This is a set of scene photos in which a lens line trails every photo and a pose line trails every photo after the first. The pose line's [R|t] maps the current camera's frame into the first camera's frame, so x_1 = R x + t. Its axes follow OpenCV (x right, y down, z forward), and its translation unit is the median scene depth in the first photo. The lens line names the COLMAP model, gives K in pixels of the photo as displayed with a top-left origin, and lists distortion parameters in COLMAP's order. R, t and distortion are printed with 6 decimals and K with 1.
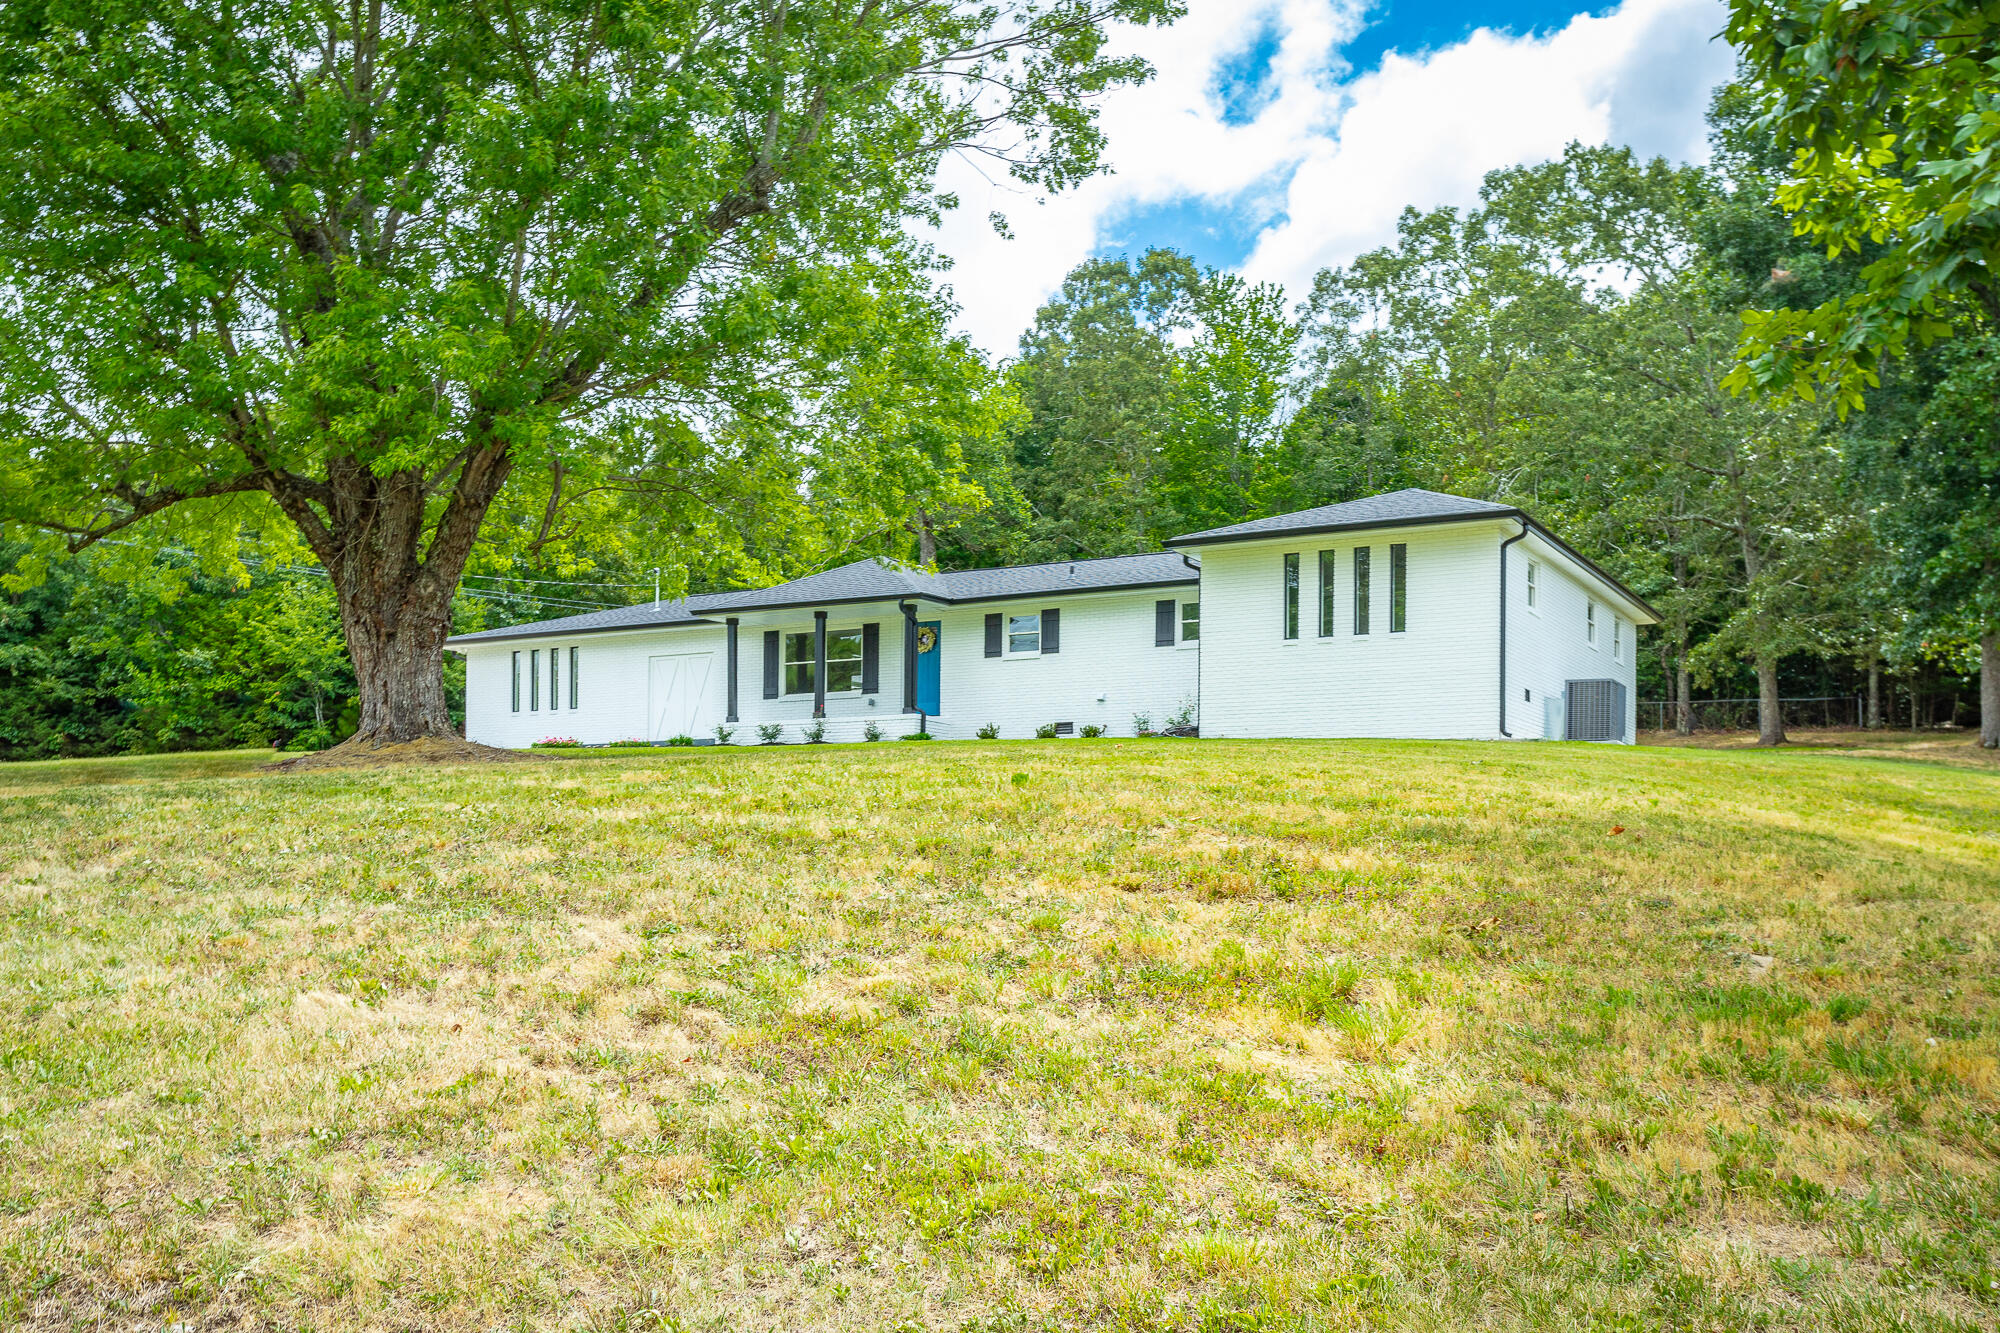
lens RADIAL K [[1867.3, 0, 1036.6], [0, 1867.3, 800.5], [0, 0, 1]] dist [0.015918, 0.000000]
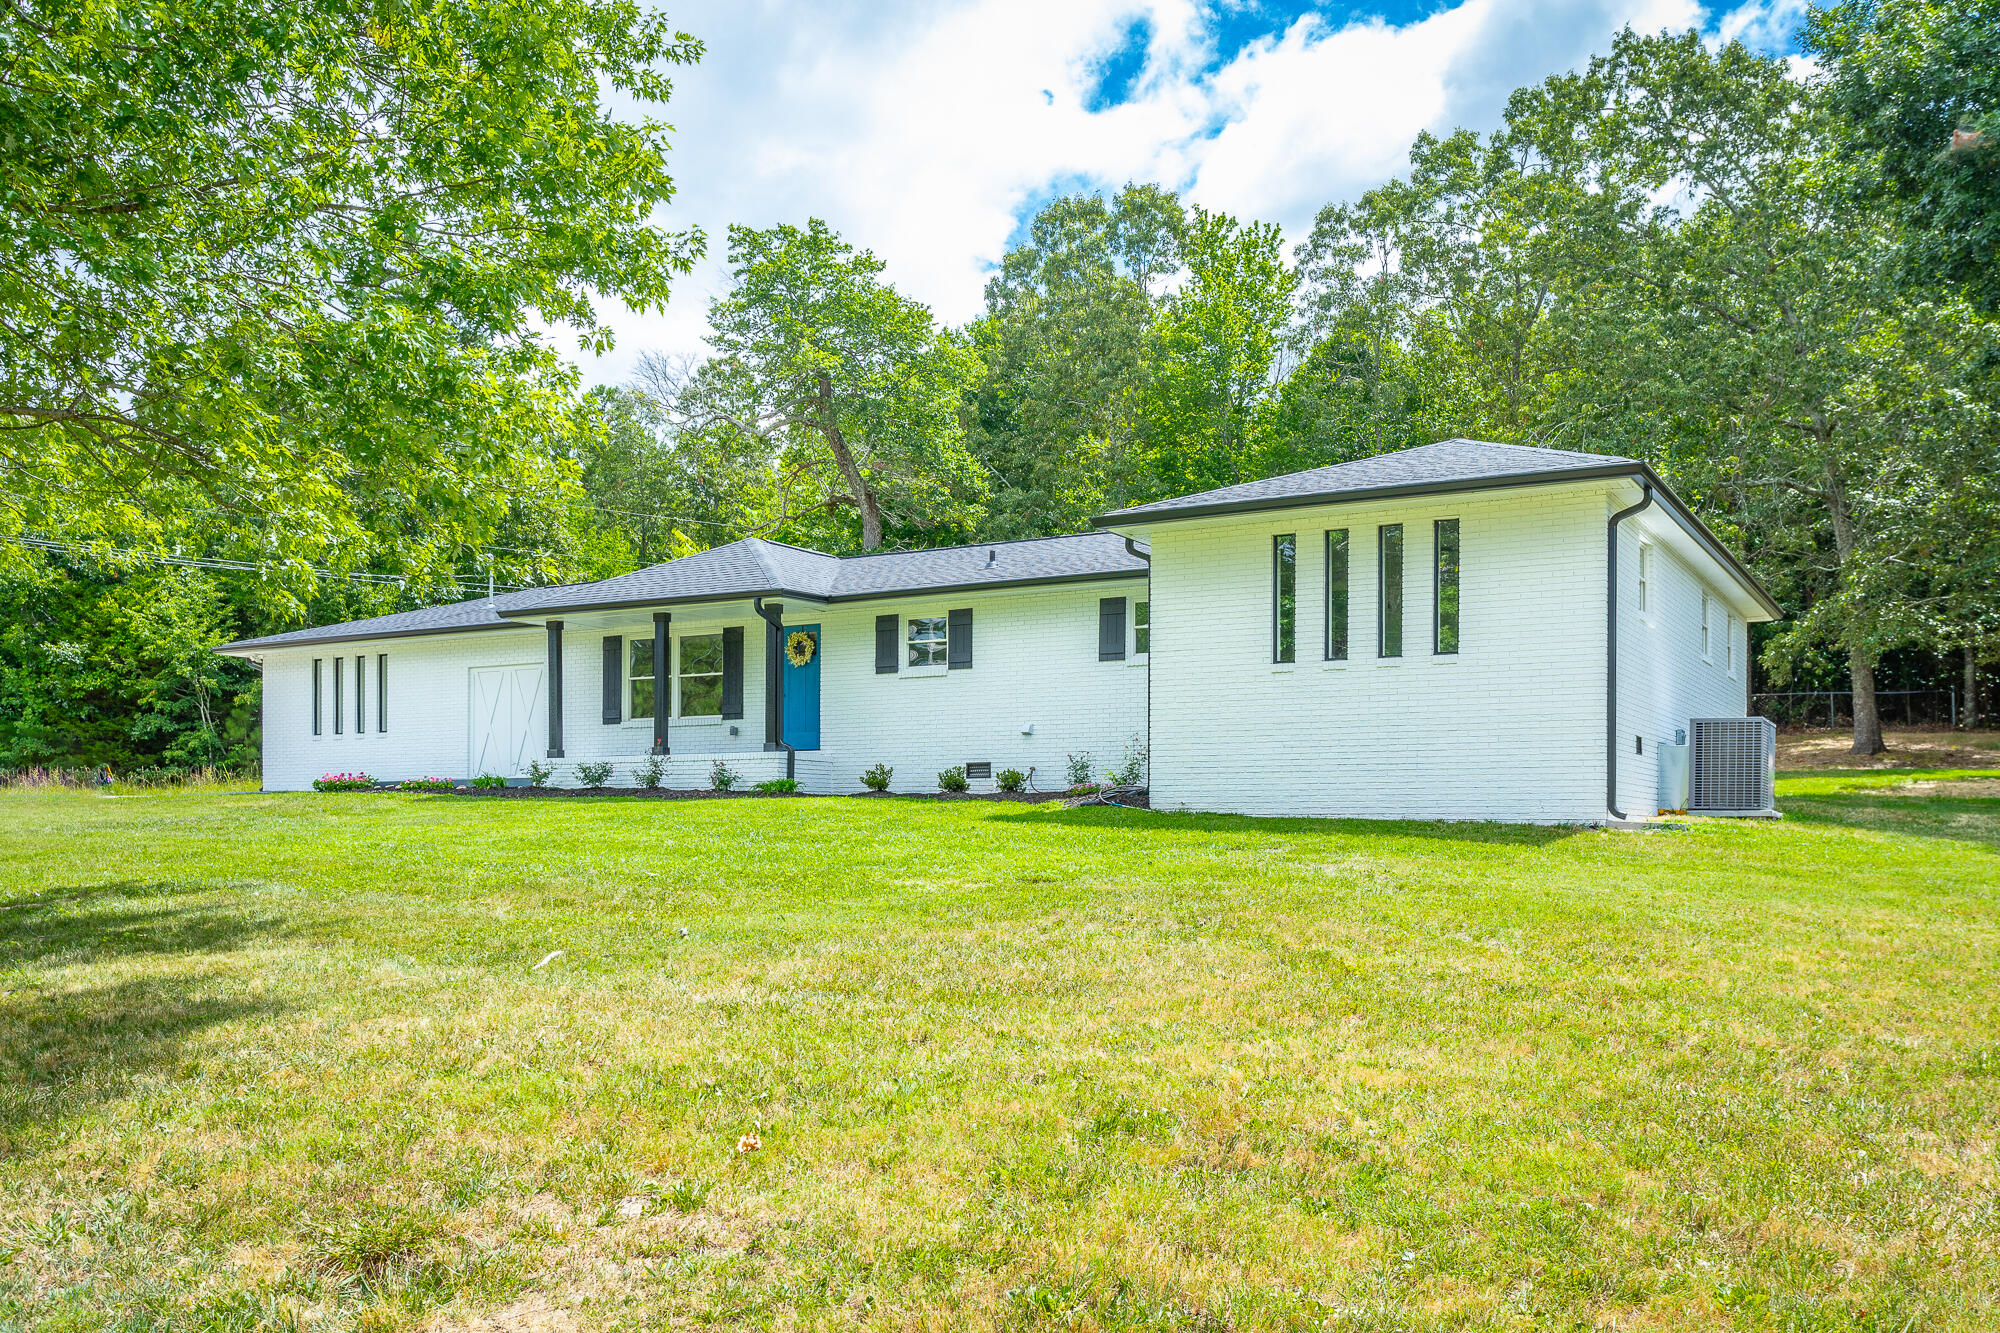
lens RADIAL K [[1705.3, 0, 1036.7], [0, 1705.3, 778.6], [0, 0, 1]] dist [0.007754, -0.000276]
pose [[0.999882, -0.005457, -0.014362, 0.044188], [0.005688, 0.999855, 0.016080, -0.043296], [0.014272, -0.016160, 0.999768, 0.304125]]
